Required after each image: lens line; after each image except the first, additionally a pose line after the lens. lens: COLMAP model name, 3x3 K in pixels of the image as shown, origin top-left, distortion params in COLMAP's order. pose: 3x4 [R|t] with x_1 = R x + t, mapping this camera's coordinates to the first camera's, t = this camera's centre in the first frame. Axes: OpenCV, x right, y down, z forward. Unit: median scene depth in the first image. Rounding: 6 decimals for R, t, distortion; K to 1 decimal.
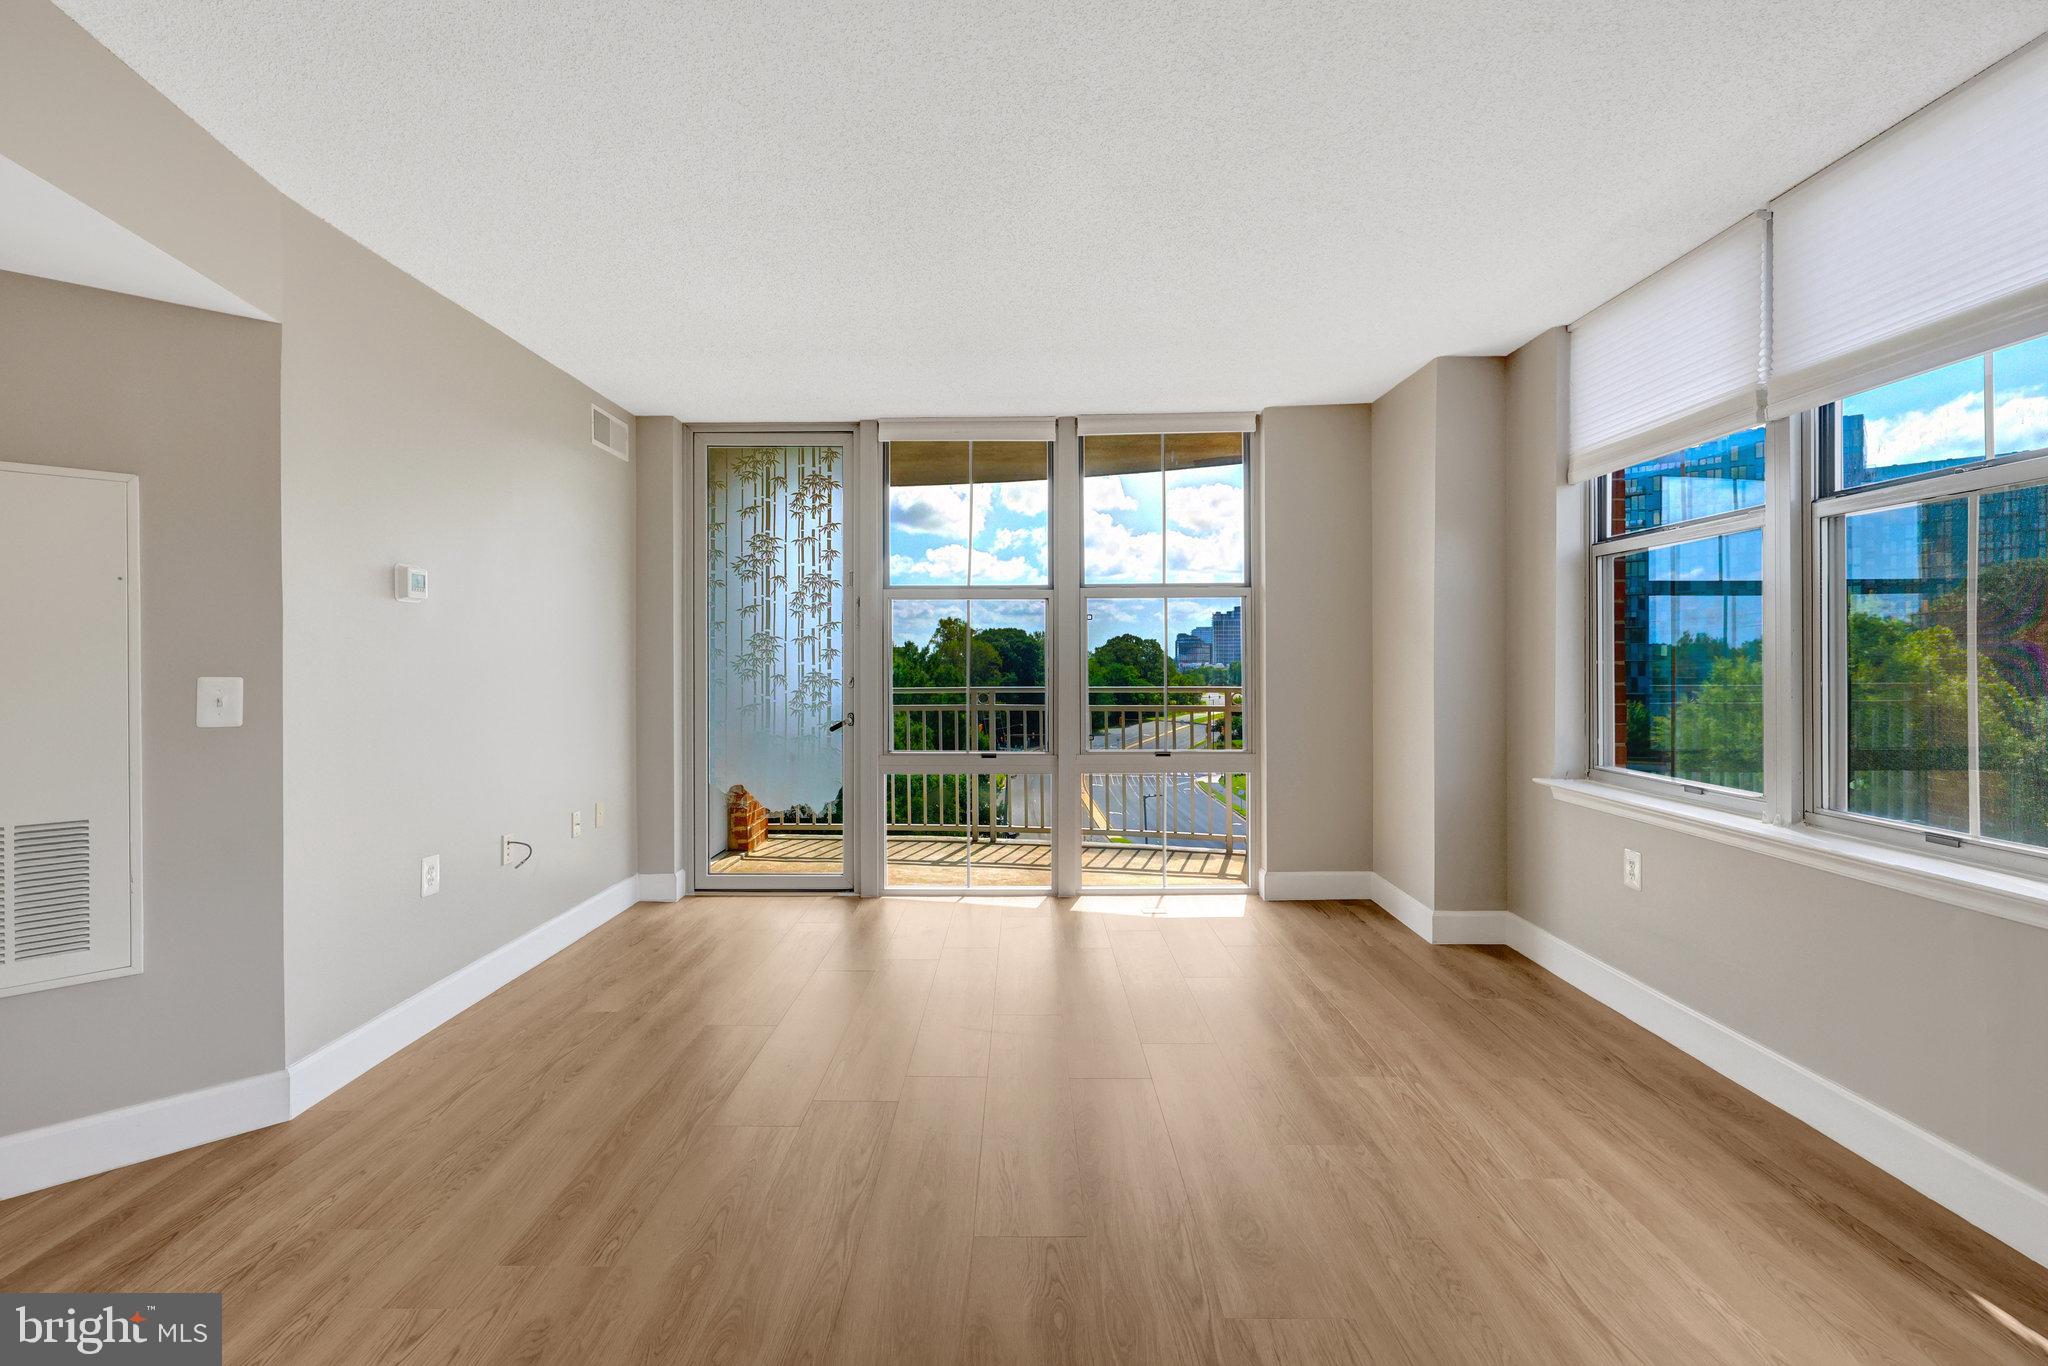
lens RADIAL K [[934.5, 0, 1023.1], [0, 934.5, 669.1], [0, 0, 1]] dist [0.000980, 0.000382]
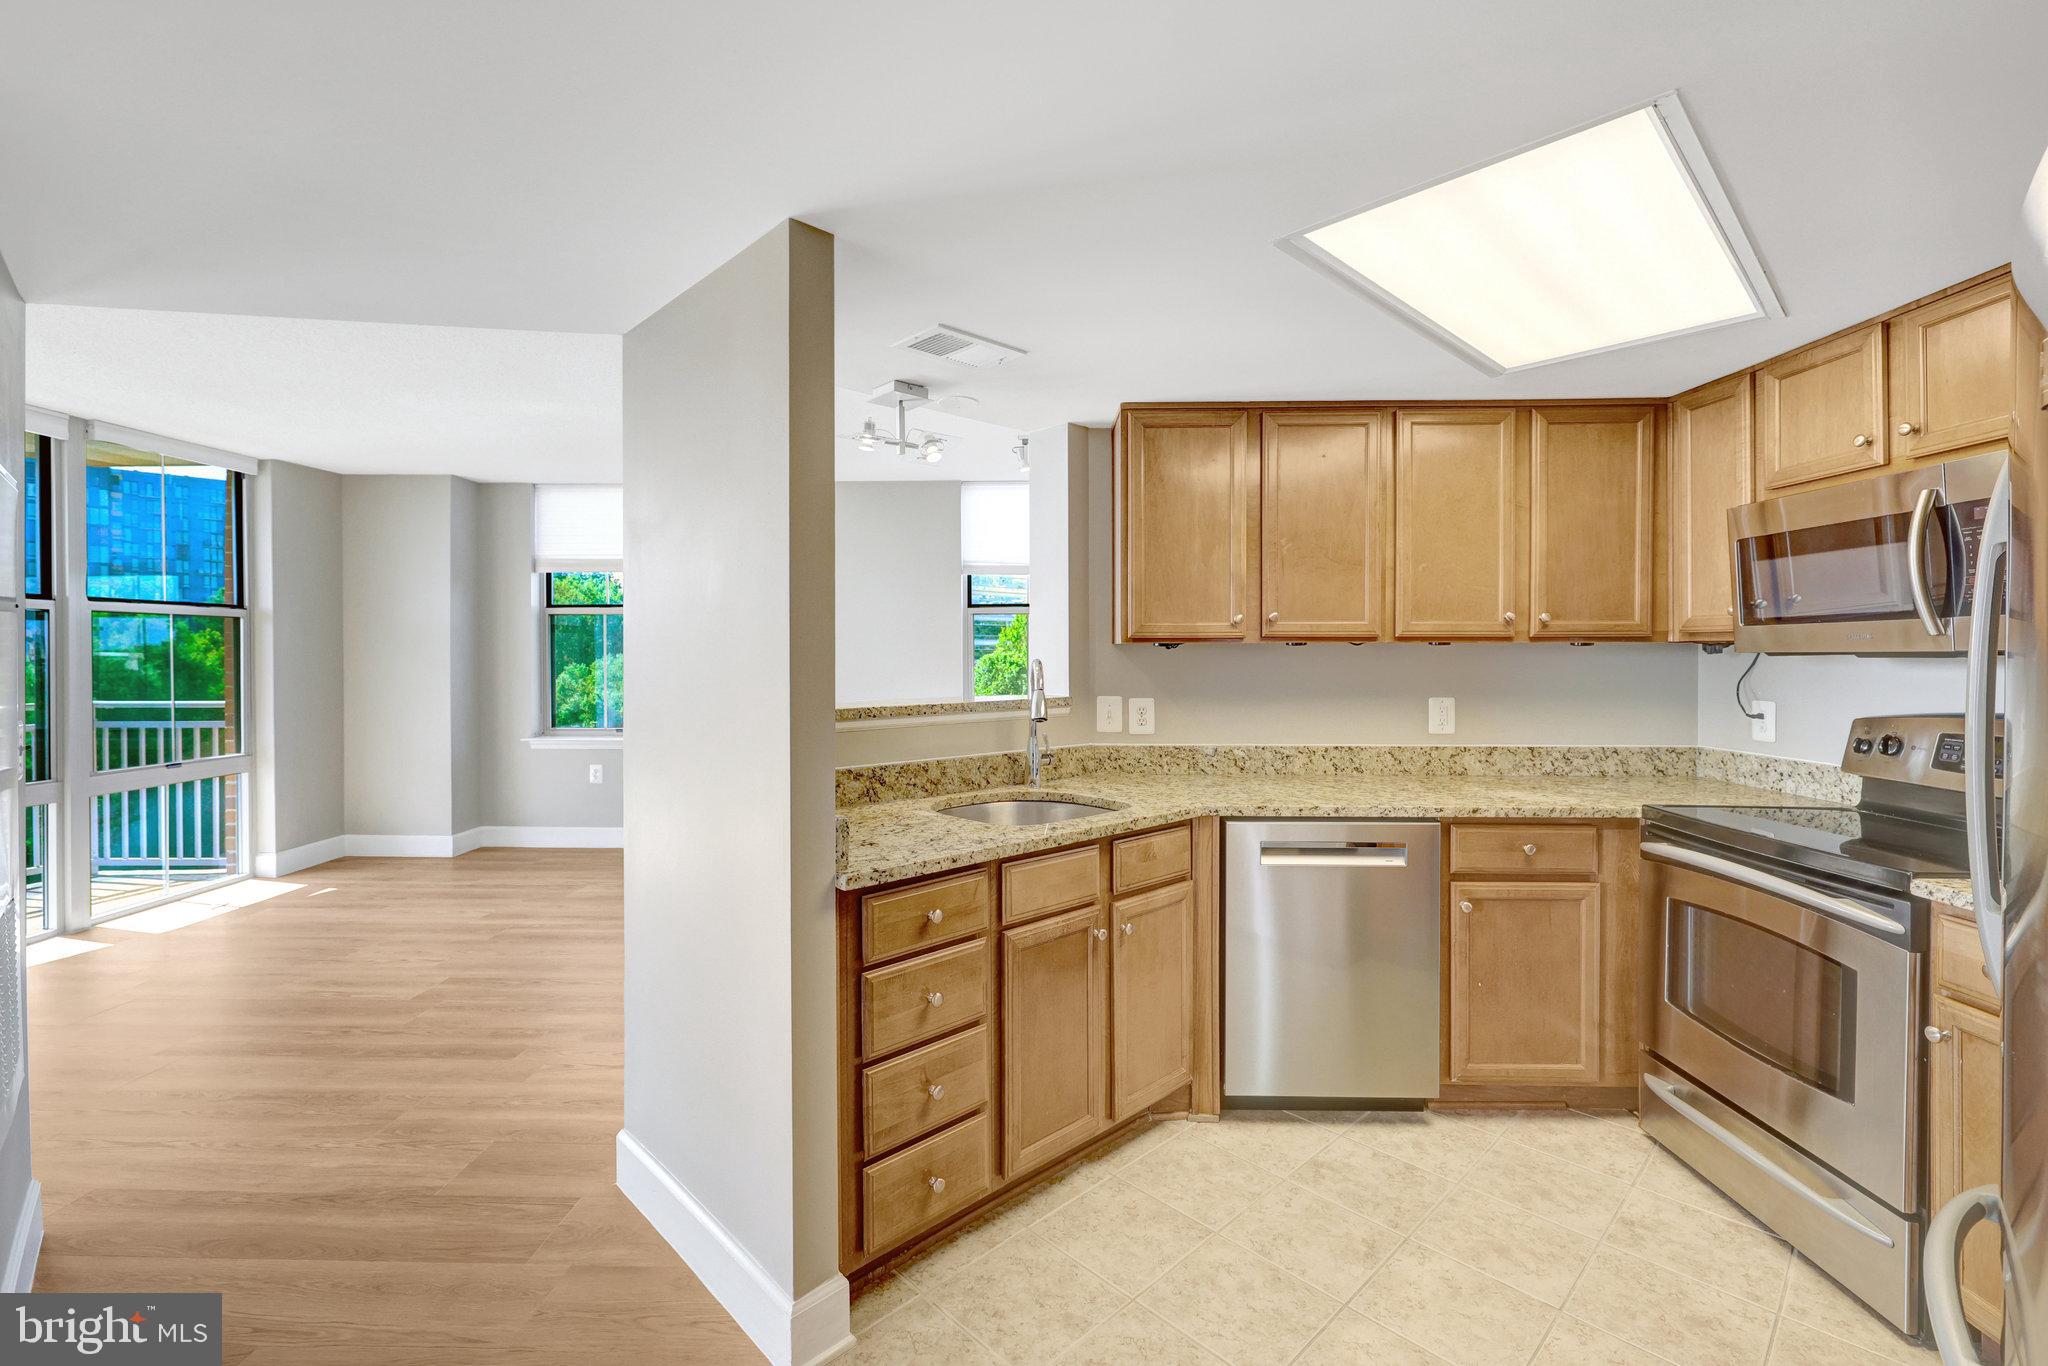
lens RADIAL K [[856.9, 0, 1020.4], [0, 856.9, 668.5], [0, 0, 1]] dist [0.002325, 0.000869]
pose [[-0.004517, -0.003858, 0.999982, -1.405590], [0.005135, 0.999979, 0.003881, -0.021077], [-0.999977, 0.005153, -0.004497, 0.101623]]
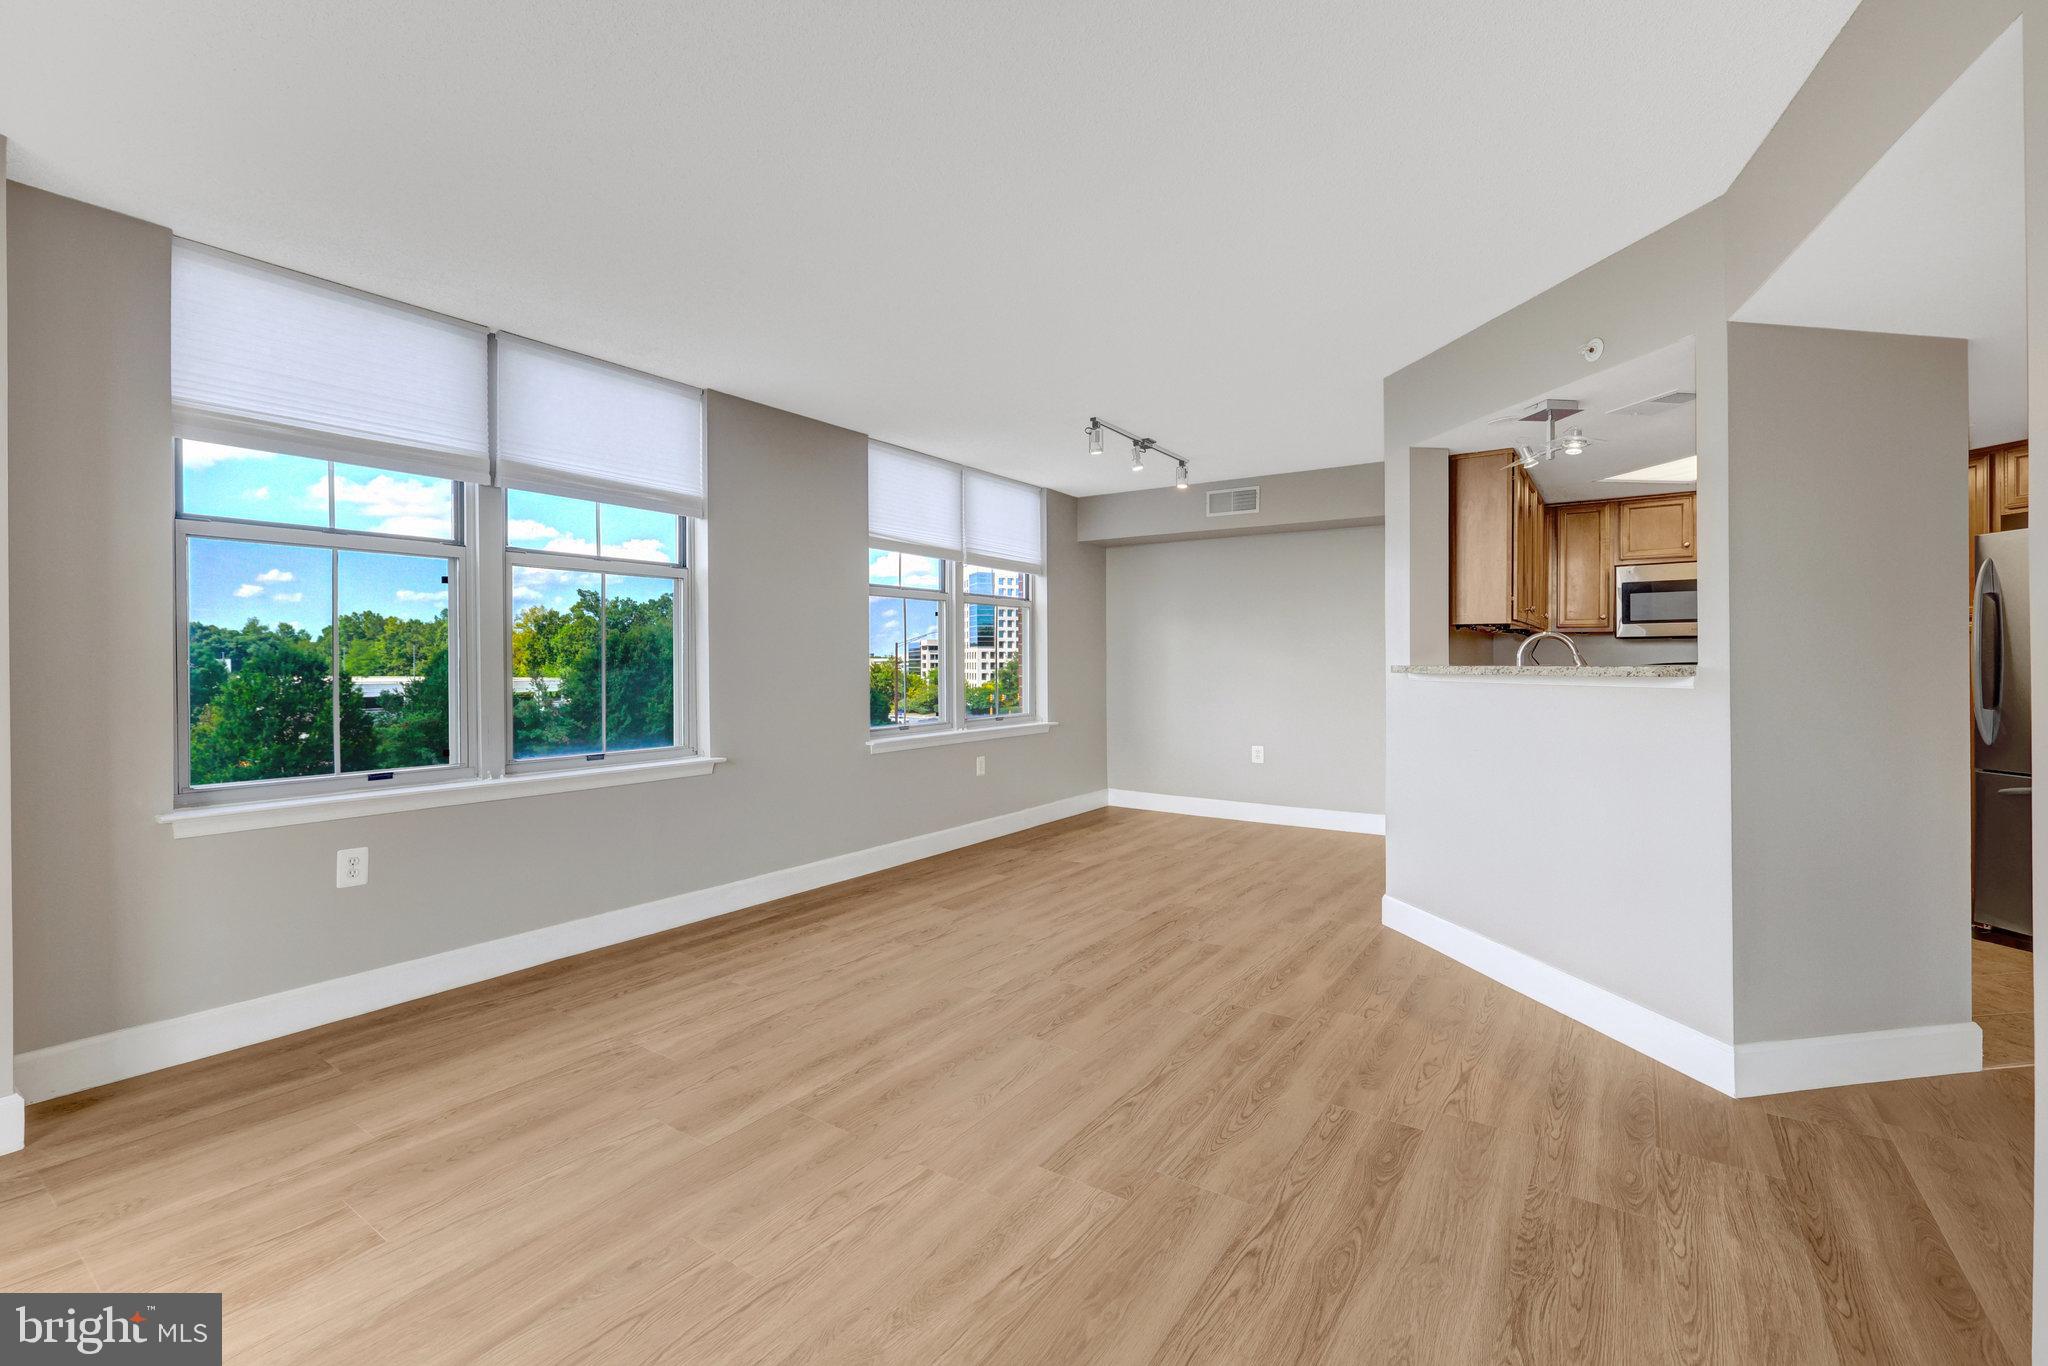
lens RADIAL K [[856.9, 0, 1010.7], [0, 856.9, 672.0], [0, 0, 1]] dist [0.002325, 0.000869]
pose [[-0.819581, 0.001138, 0.572963, -0.534579], [0.011780, 0.999820, 0.014864, -0.002277], [-0.572843, 0.018932, -0.819447, 1.565664]]
